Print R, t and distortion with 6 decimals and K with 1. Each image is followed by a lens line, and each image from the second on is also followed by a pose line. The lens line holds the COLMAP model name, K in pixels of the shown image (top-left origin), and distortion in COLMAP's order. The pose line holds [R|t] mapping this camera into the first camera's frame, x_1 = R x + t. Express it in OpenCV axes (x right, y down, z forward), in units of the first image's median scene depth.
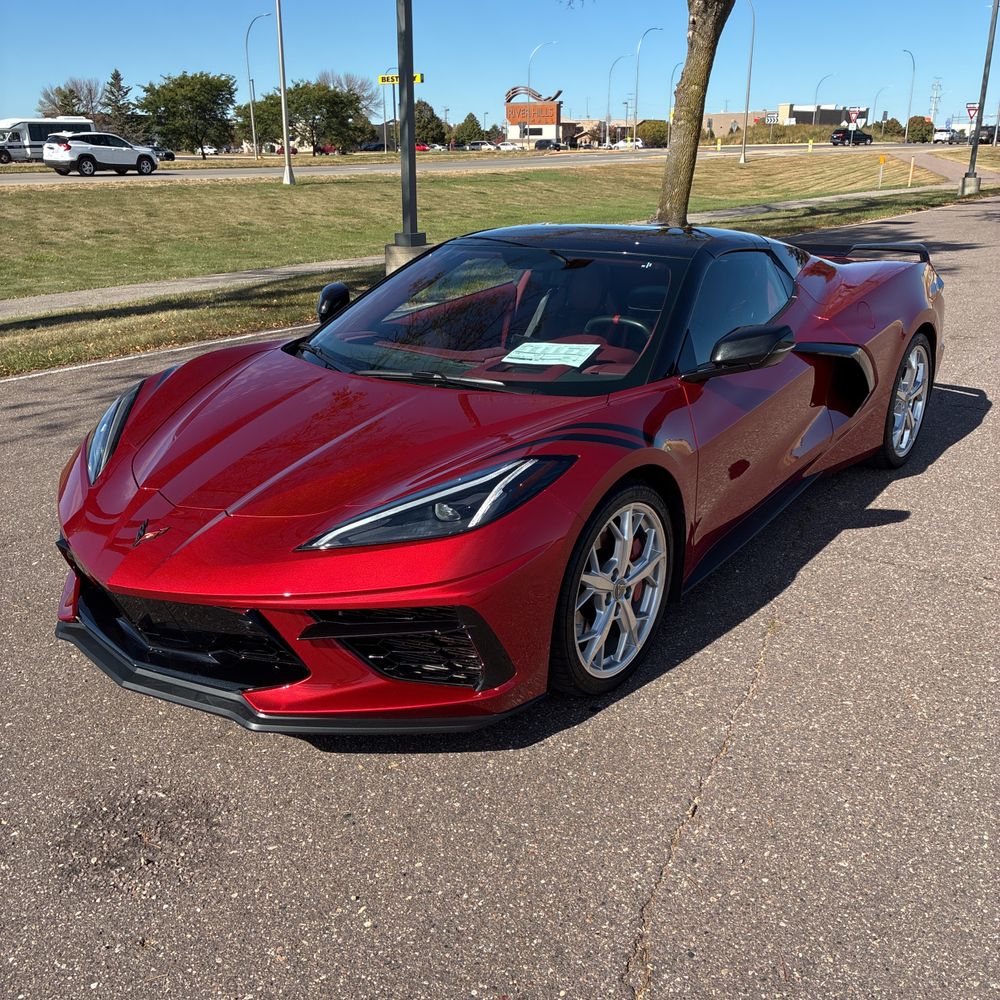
lens RADIAL K [[1009.4, 0, 500.5], [0, 1009.4, 524.1], [0, 0, 1]] dist [0.026203, 0.000000]
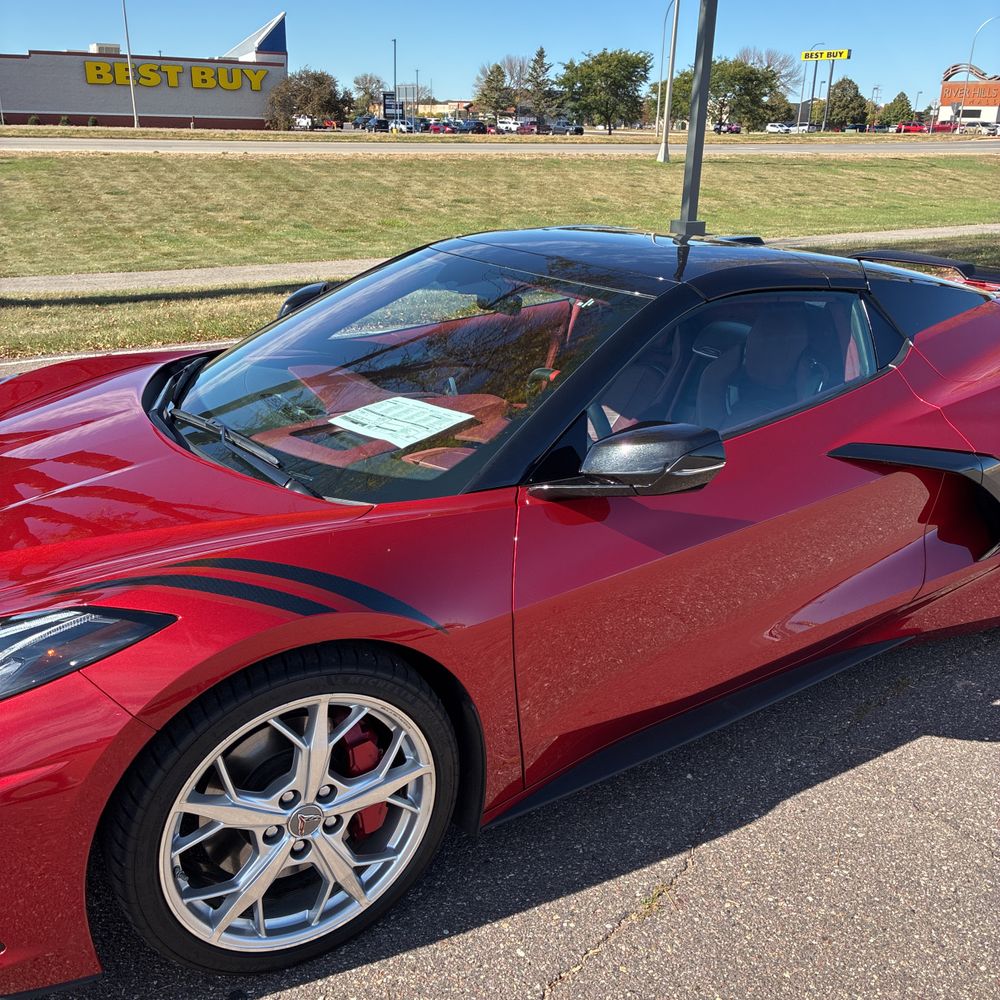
lens RADIAL K [[1009.4, 0, 507.2], [0, 1009.4, 499.9], [0, 0, 1]] dist [0.026203, 0.000000]
pose [[0.926804, 0.155988, -0.341617, 0.031771], [-0.156614, 0.987319, 0.025933, -0.012710], [0.341330, 0.029467, 0.939481, 0.033521]]
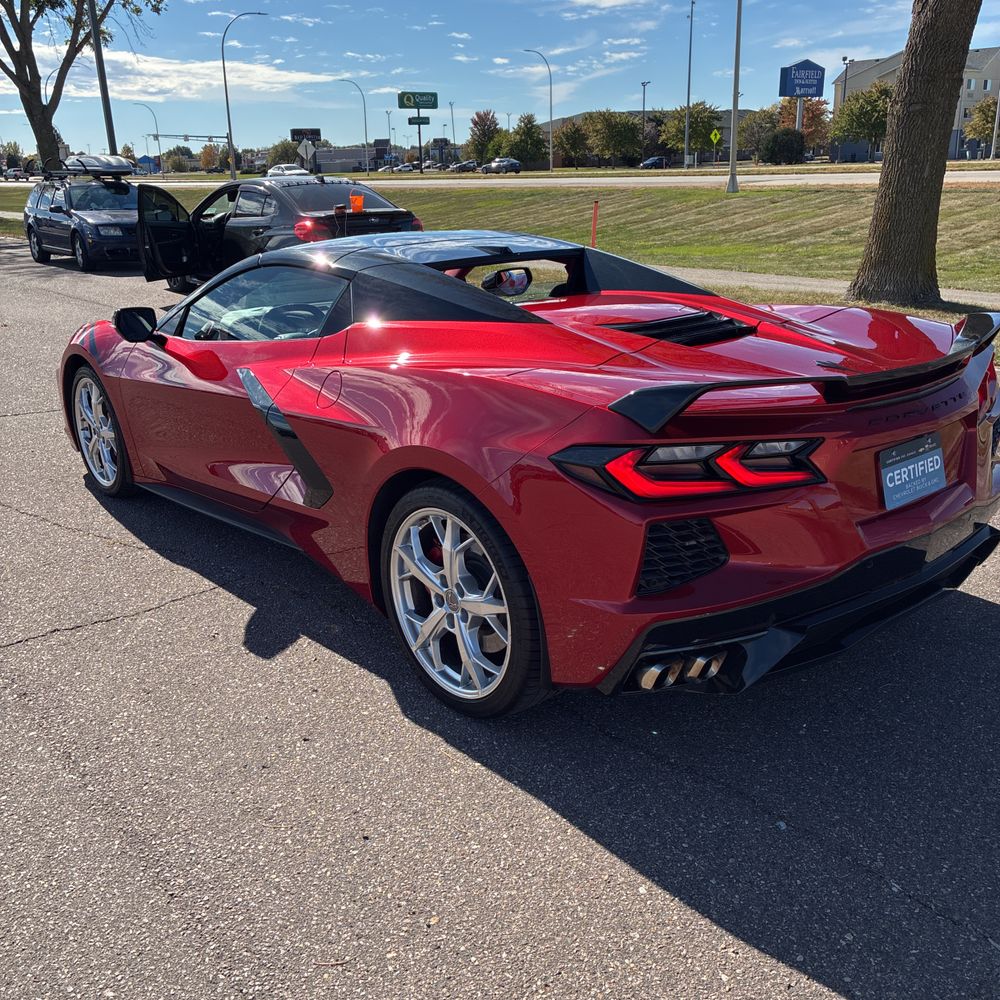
lens RADIAL K [[1009.4, 0, 477.6], [0, 1009.4, 485.8], [0, 0, 1]] dist [0.026203, 0.000000]
pose [[-0.235315, 0.310367, -0.921032, 0.114337], [-0.310994, 0.873775, 0.373898, -0.050113], [0.920820, 0.374419, -0.109090, 0.134205]]
